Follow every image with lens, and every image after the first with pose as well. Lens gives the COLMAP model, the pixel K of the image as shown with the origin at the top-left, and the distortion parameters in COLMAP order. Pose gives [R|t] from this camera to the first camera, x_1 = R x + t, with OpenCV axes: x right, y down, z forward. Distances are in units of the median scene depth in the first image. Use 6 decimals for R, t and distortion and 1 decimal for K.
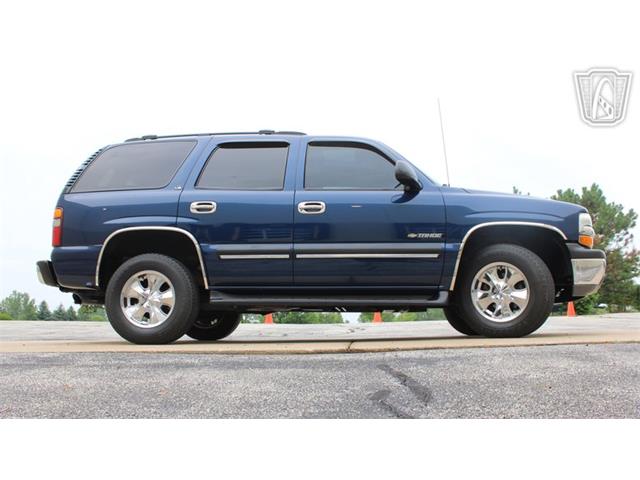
lens RADIAL K [[557.5, 0, 320.0], [0, 557.5, 240.0], [0, 0, 1]] dist [-0.115833, 0.006283]
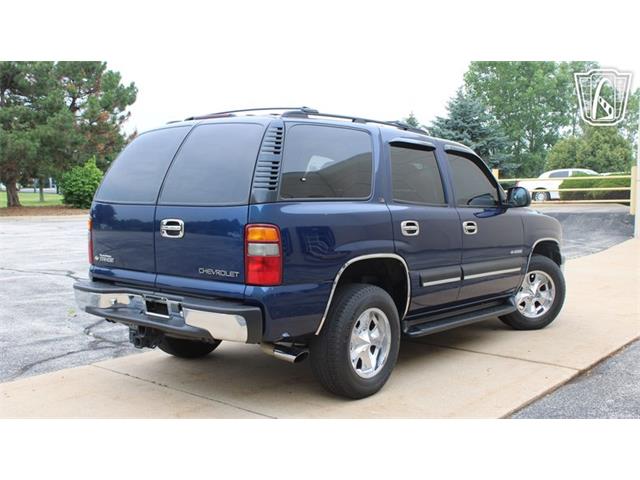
lens RADIAL K [[723.9, 0, 320.0], [0, 723.9, 240.0], [0, 0, 1]] dist [-0.064341, 0.003398]
pose [[0.574636, -0.040661, 0.817398, -1.223613], [-0.146962, 0.977404, 0.151936, -0.192597], [-0.805106, -0.207434, 0.555676, 0.492525]]
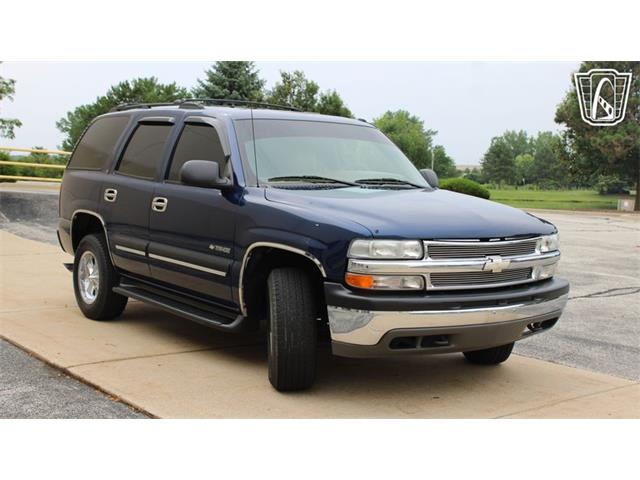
lens RADIAL K [[860.0, 0, 320.0], [0, 860.0, 240.0], [0, 0, 1]] dist [-0.022005, 0.004469]
pose [[0.661574, 0.096216, -0.743682, 1.230951], [0.080079, 0.976999, 0.197639, -0.260708], [0.745592, -0.190306, 0.638652, 0.272043]]
